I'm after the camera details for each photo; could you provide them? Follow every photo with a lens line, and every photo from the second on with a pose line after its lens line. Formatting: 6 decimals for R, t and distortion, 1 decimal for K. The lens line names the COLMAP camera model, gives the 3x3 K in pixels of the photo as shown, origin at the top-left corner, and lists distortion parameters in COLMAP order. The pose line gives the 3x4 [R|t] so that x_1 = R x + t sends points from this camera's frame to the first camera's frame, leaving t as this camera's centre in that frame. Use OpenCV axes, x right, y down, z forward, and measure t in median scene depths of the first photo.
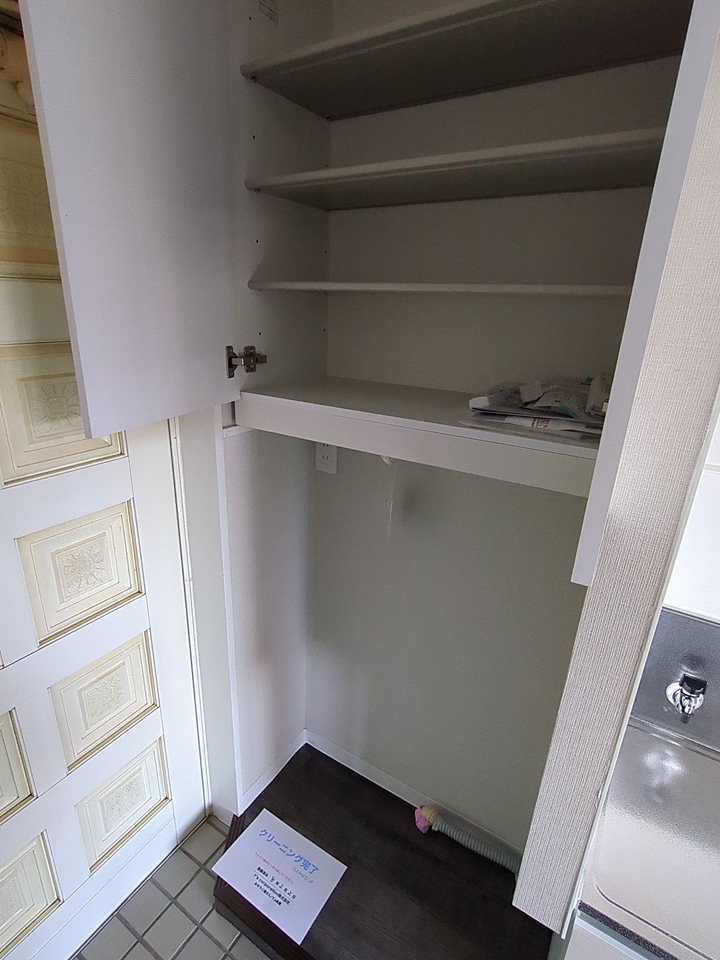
lens RADIAL K [[499.3, 0, 340.9], [0, 499.3, 479.5], [0, 0, 1]] dist [0.001976, 0.000851]
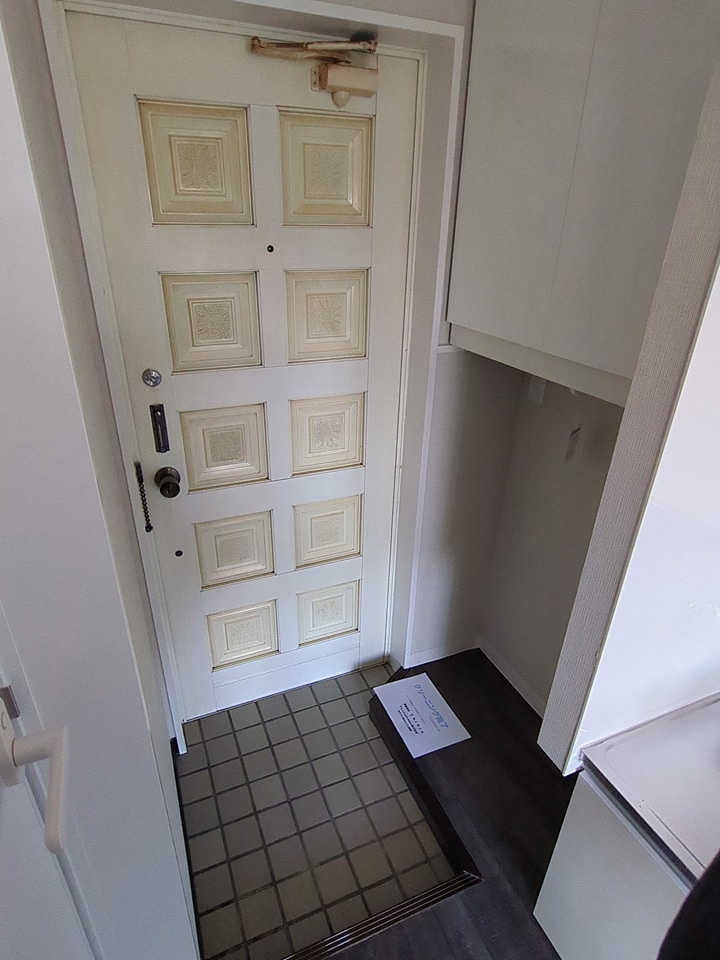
lens RADIAL K [[538.8, 0, 350.4], [0, 538.8, 492.2], [0, 0, 1]] dist [-0.005991, -0.000392]
pose [[0.827481, 0.242629, -0.506366, 0.332879], [-0.189575, 0.969588, 0.154789, 0.081126], [0.528523, -0.032091, 0.848312, -0.255959]]
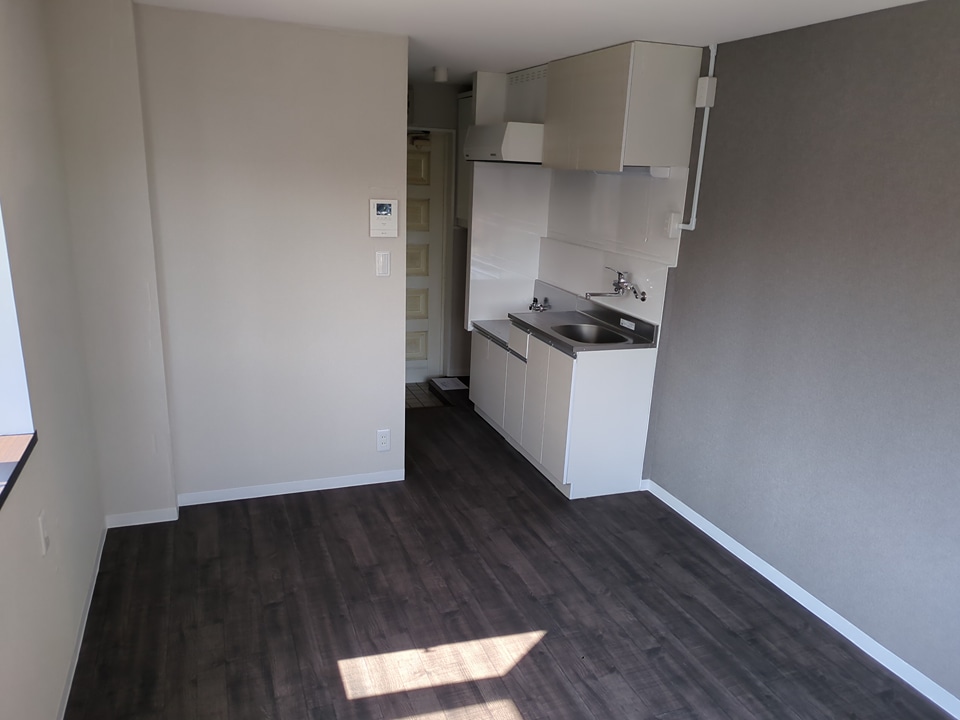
lens RADIAL K [[716.6, 0, 479.0], [0, 716.6, 375.9], [0, 0, 1]] dist [0.061174, -0.055790]
pose [[0.809188, 0.171916, -0.561836, 2.720171], [-0.218990, 0.975581, -0.016885, 0.901187], [0.545213, 0.136700, 0.827076, -2.718402]]
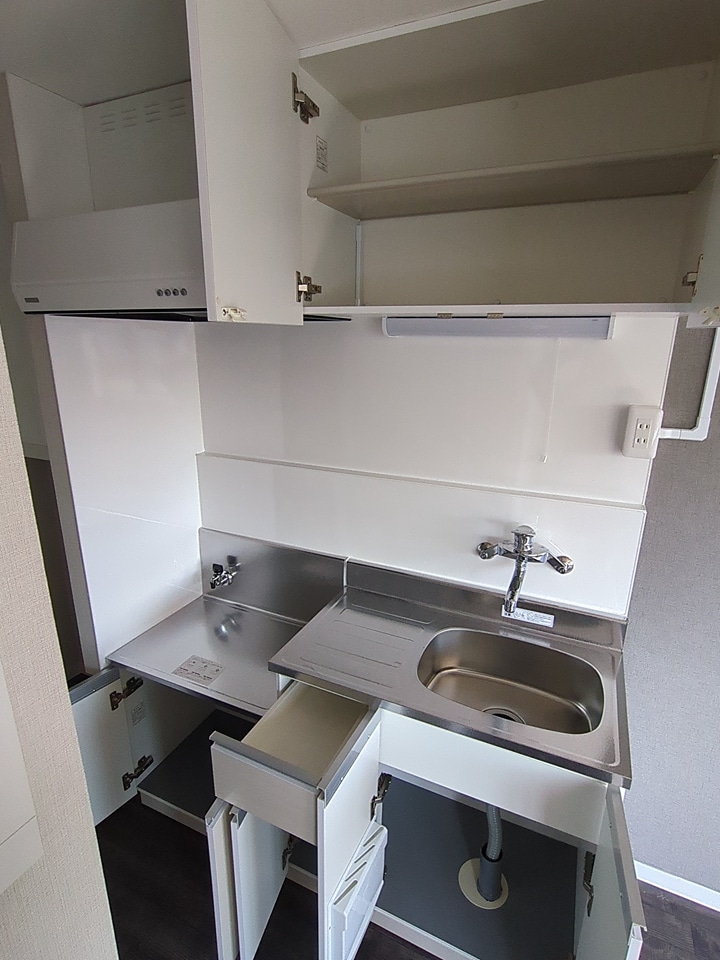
lens RADIAL K [[498.0, 0, 360.0], [0, 498.0, 480.0], [0, 0, 1]] dist [-0.000240, -0.000625]
pose [[0.987968, -0.059454, 0.142771, 0.827310], [0.068399, 0.995936, -0.058584, 0.181329], [-0.138708, 0.067645, 0.988020, -0.824975]]
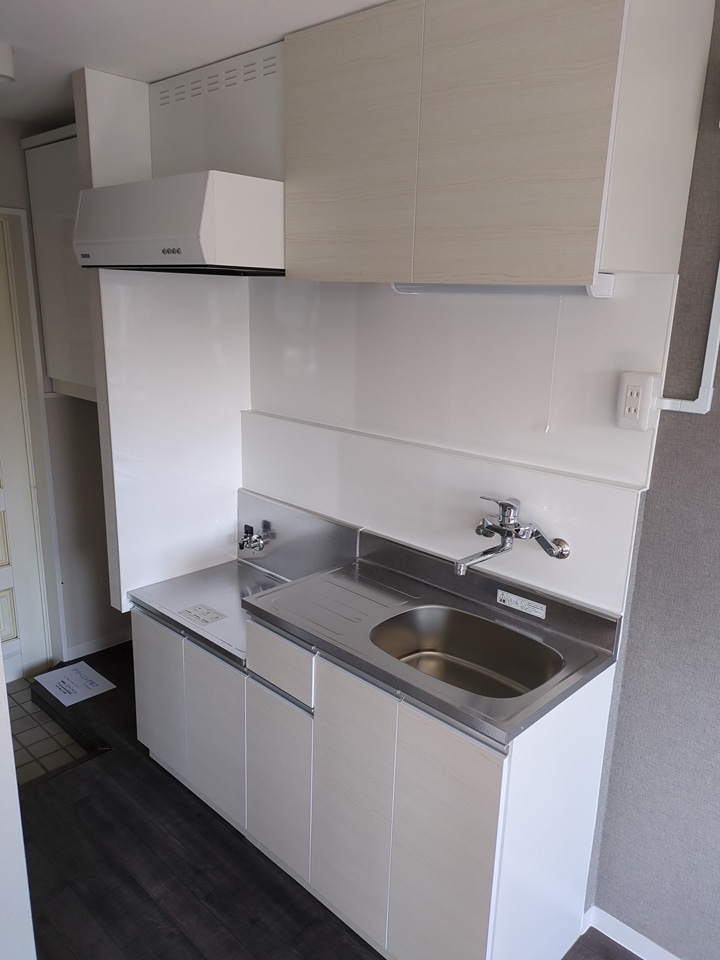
lens RADIAL K [[716.6, 0, 360.0], [0, 716.6, 480.0], [0, 0, 1]] dist [0.061174, -0.055790]
pose [[0.983034, 0.042777, -0.178364, 1.305794], [-0.059603, 0.994151, -0.090068, 0.360994], [0.173468, 0.099171, 0.979834, -1.286061]]
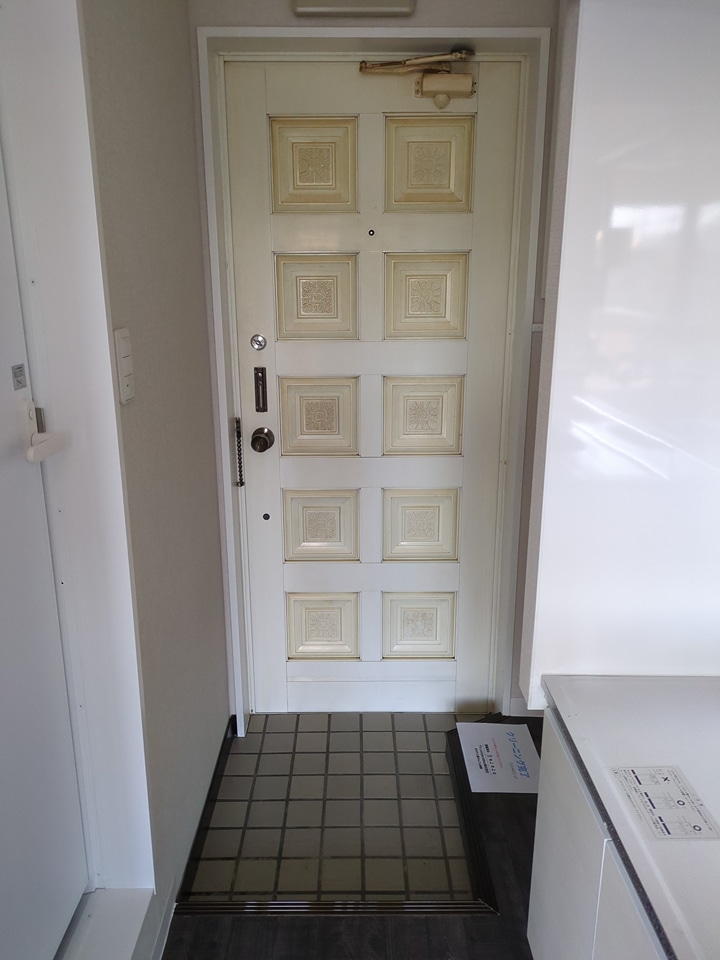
lens RADIAL K [[716.6, 0, 360.0], [0, 716.6, 480.0], [0, 0, 1]] dist [0.061174, -0.055790]
pose [[0.553647, 0.193439, -0.809973, 0.966081], [-0.271862, 0.961341, 0.043761, 0.283405], [0.787125, 0.195972, 0.584832, -0.259968]]
